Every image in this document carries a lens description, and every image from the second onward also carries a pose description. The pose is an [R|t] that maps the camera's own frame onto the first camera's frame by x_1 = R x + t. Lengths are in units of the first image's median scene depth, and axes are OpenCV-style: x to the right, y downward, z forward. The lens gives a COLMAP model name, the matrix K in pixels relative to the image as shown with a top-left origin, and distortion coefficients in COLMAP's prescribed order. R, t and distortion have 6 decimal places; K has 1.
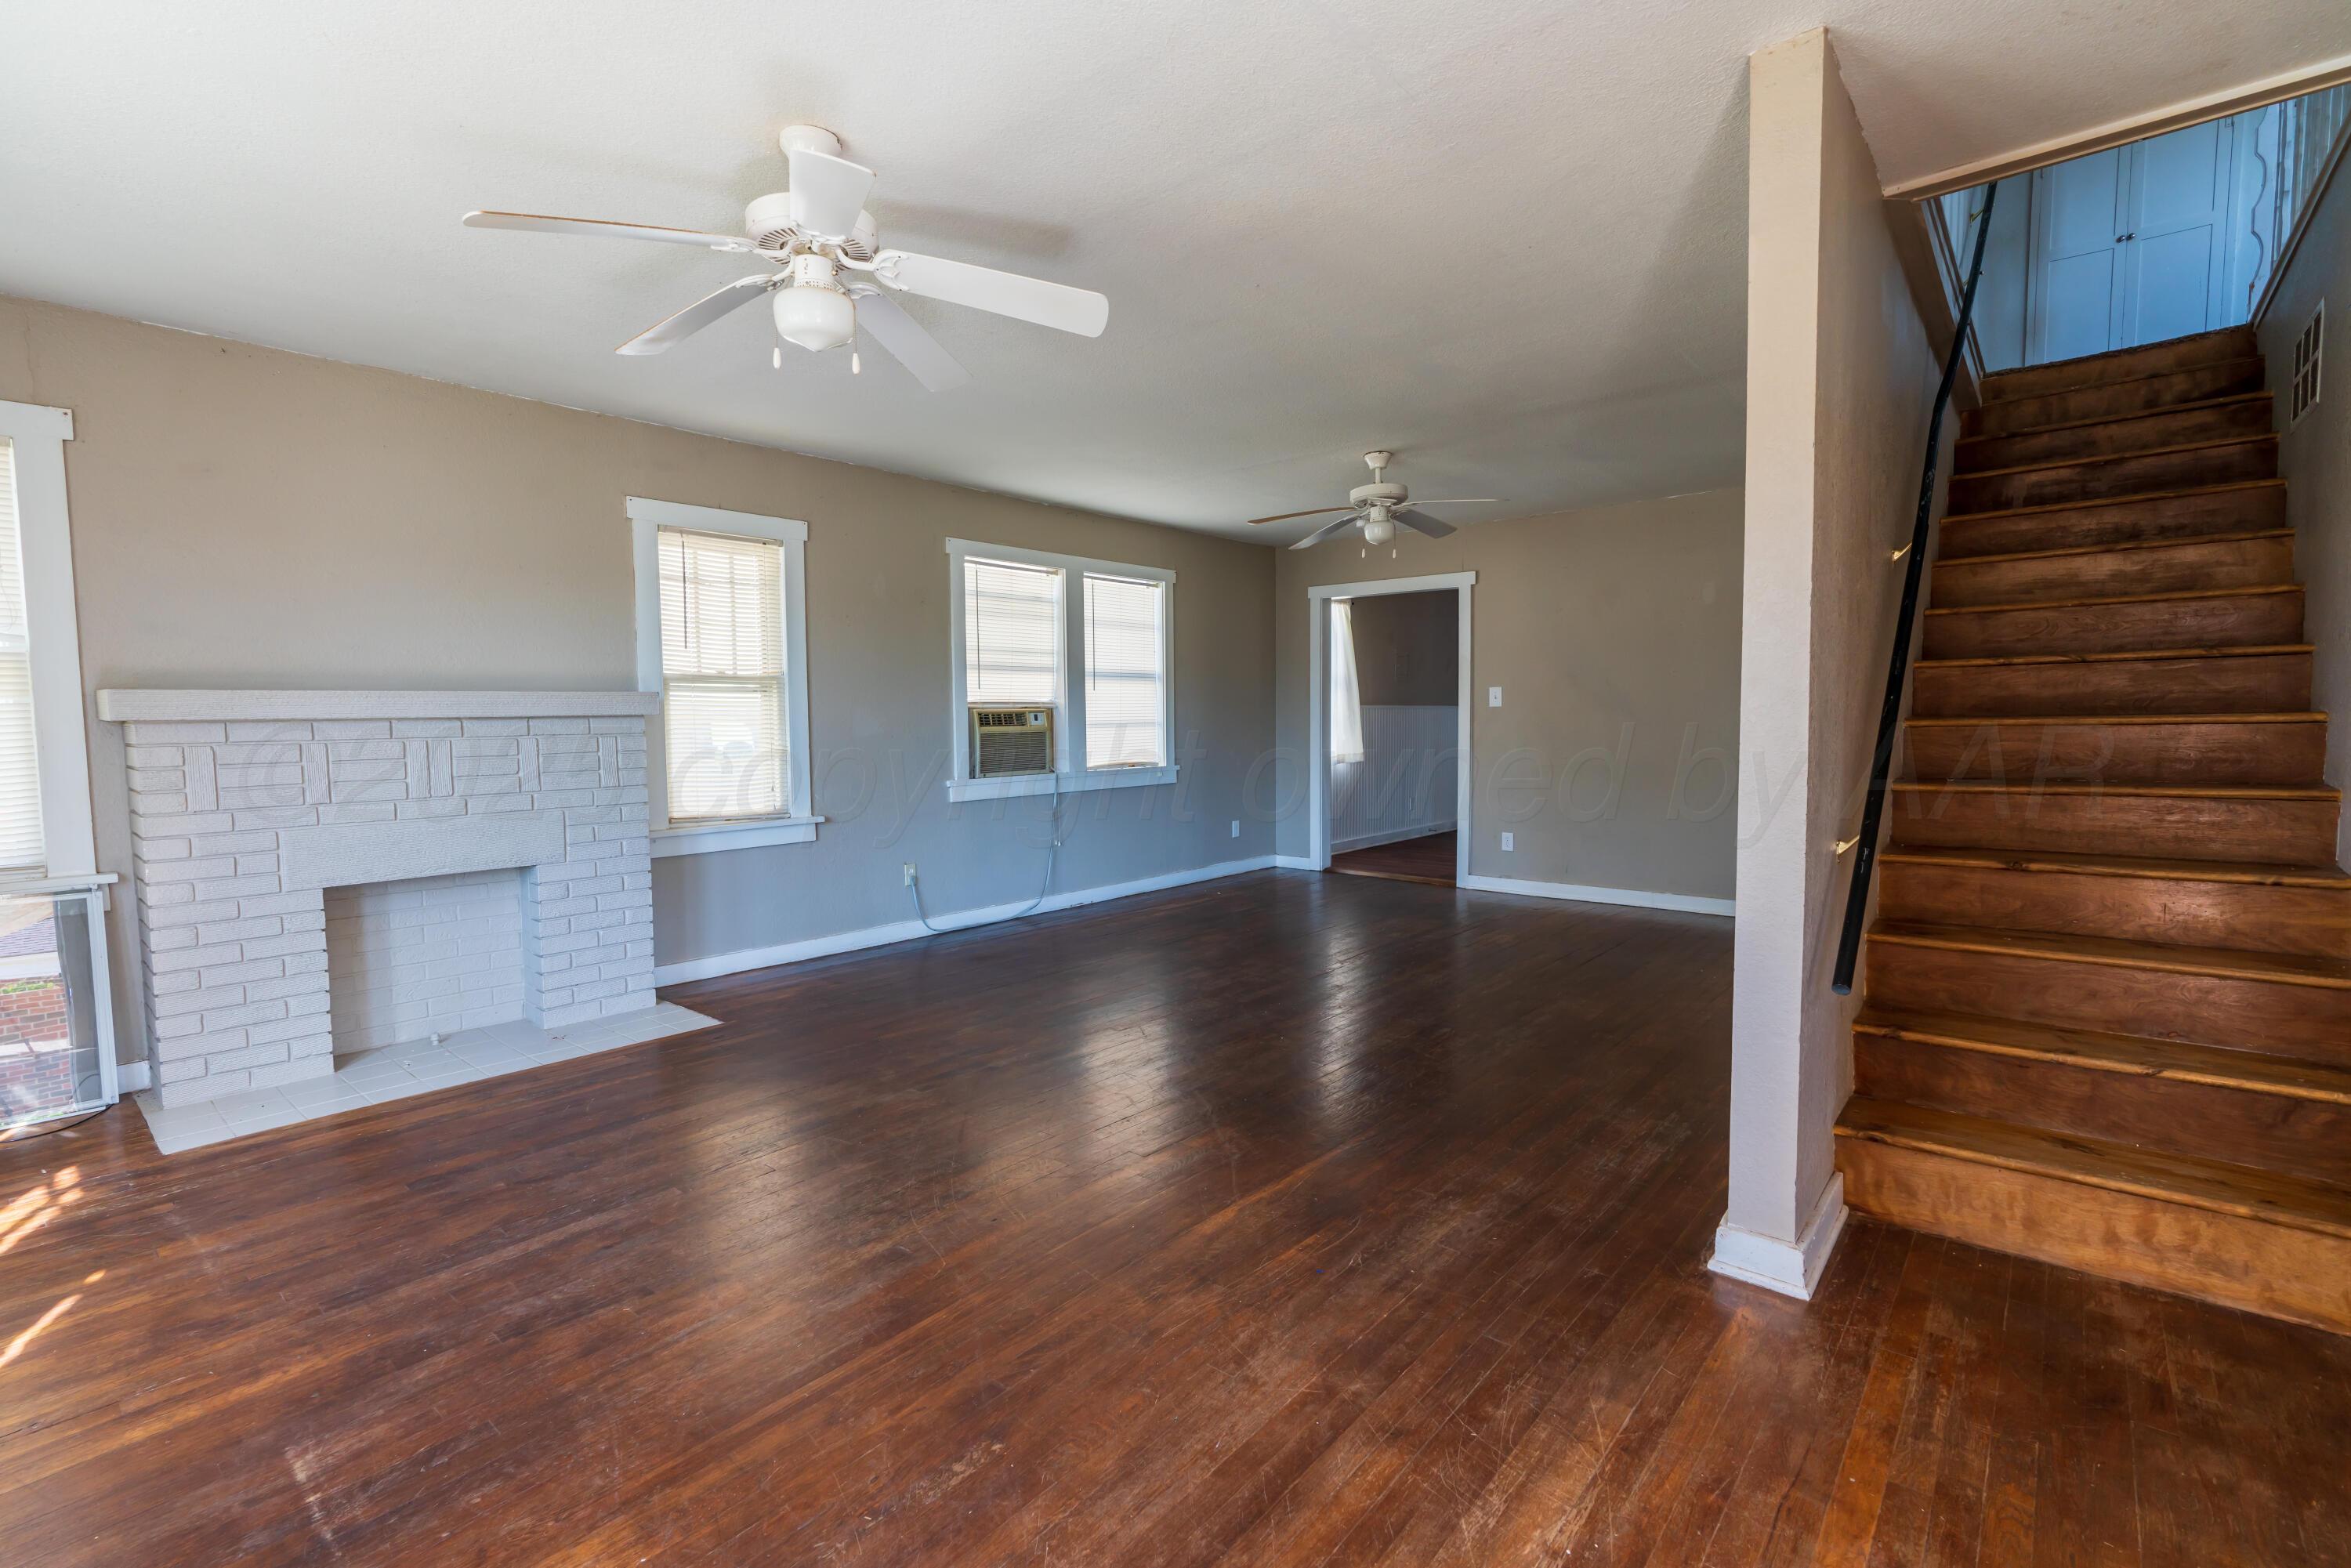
lens RADIAL K [[1061.6, 0, 1175.5], [0, 1061.6, 784.0], [0, 0, 1]] dist [-0.021374, 0.014949]
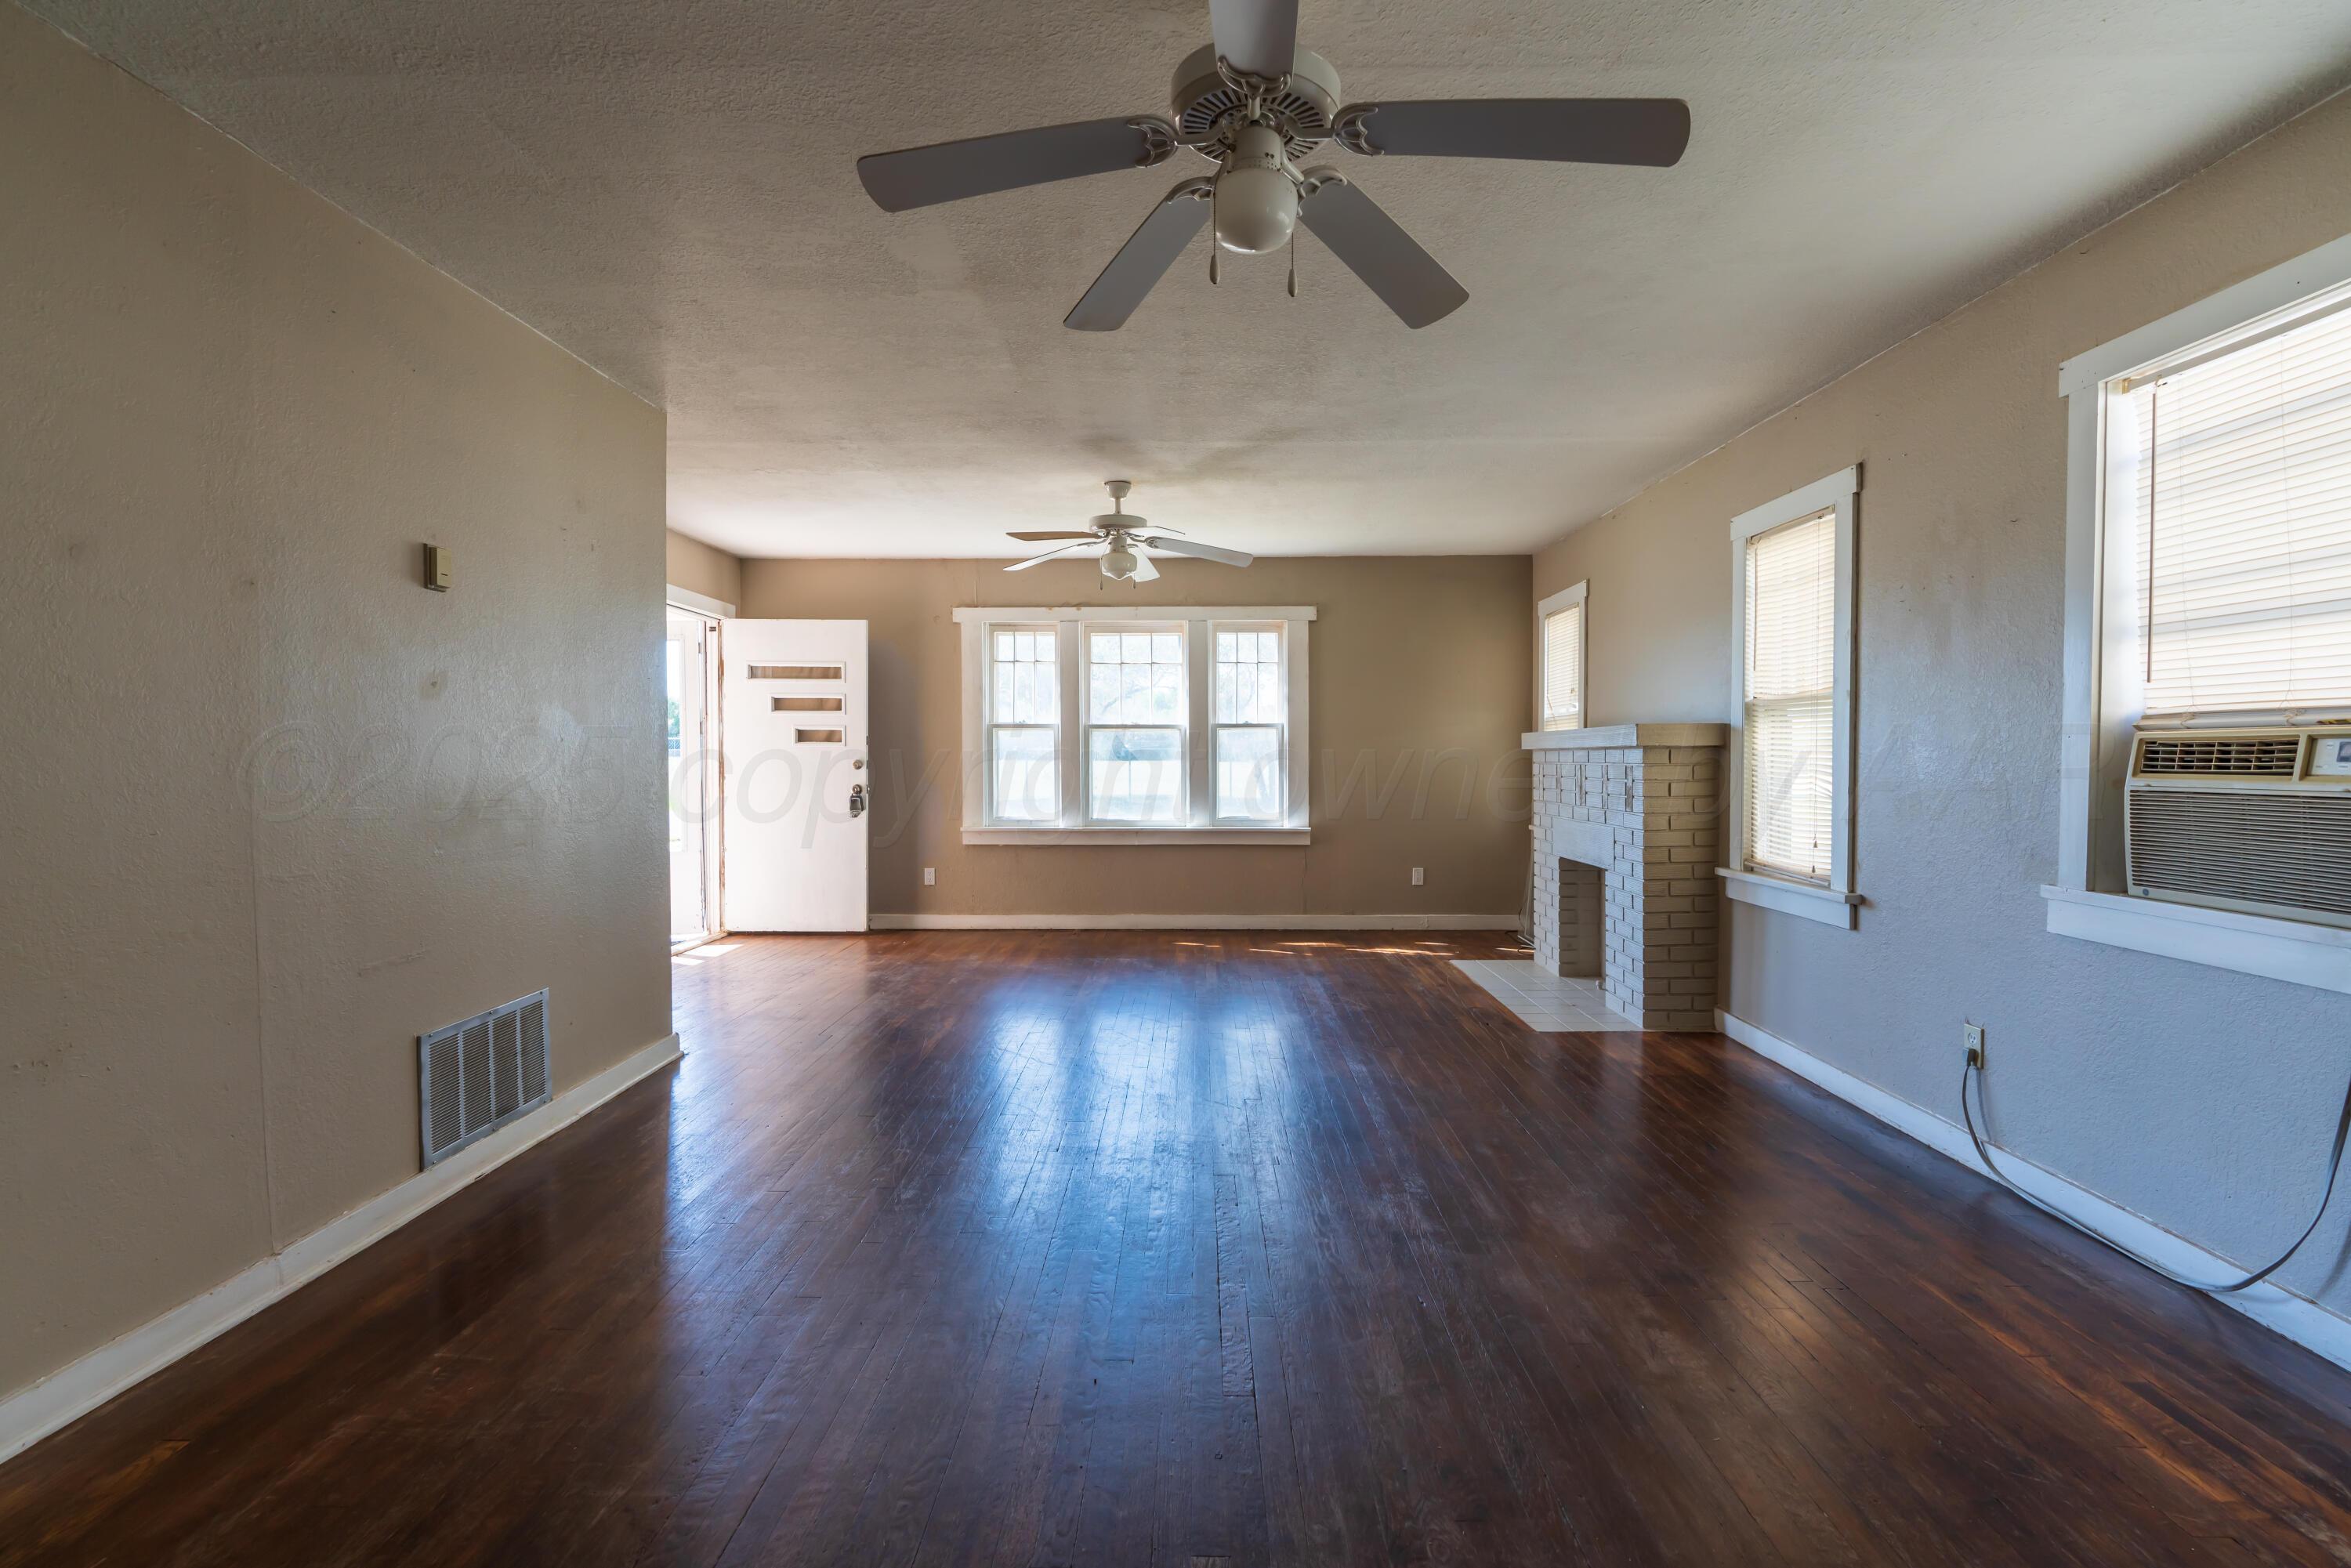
lens RADIAL K [[1061.6, 0, 1175.5], [0, 1061.6, 784.0], [0, 0, 1]] dist [-0.021374, 0.014949]
pose [[-0.764094, 0.029995, -0.644408, 0.373527], [-0.033488, 0.995727, 0.086056, -0.074111], [0.644236, 0.087335, -0.759824, 1.087074]]
